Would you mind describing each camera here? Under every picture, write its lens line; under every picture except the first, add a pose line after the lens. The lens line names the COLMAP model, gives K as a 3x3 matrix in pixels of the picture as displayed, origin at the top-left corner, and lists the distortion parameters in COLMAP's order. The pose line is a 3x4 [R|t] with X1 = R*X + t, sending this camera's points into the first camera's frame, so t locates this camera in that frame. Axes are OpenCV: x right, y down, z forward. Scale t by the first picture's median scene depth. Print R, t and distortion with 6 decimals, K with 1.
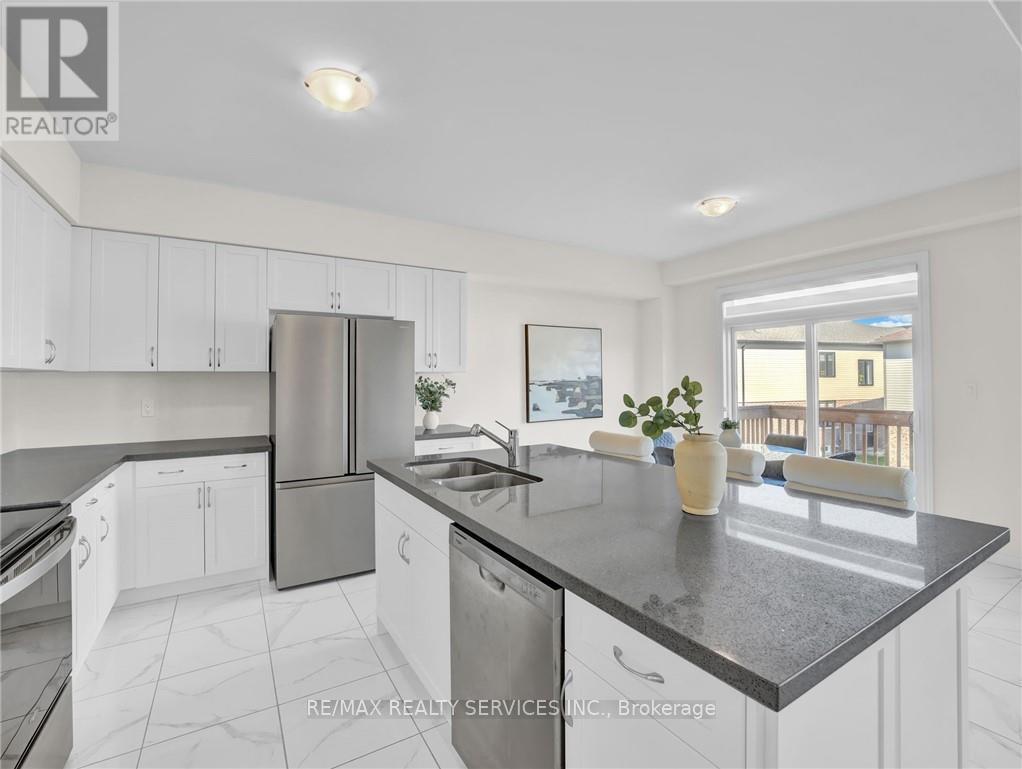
lens RADIAL K [[464.8, 0, 511.7], [0, 464.8, 368.1], [0, 0, 1]] dist [-0.014857, 0.000115]
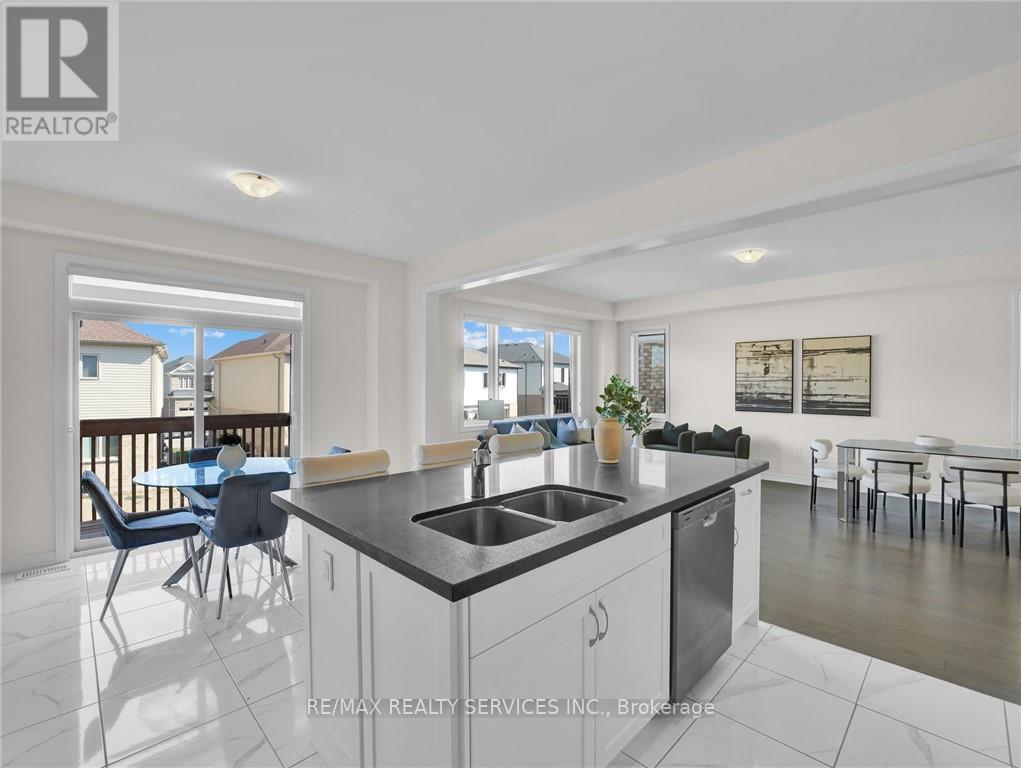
lens RADIAL K [[467.4, 0, 510.5], [0, 467.4, 384.0], [0, 0, 1]] dist [-0.030895, 0.000543]
pose [[-0.237743, 0.003181, 0.971323, -0.362124], [-0.020064, 0.999765, -0.008185, 0.011595], [-0.971121, -0.021435, -0.237623, 0.541108]]
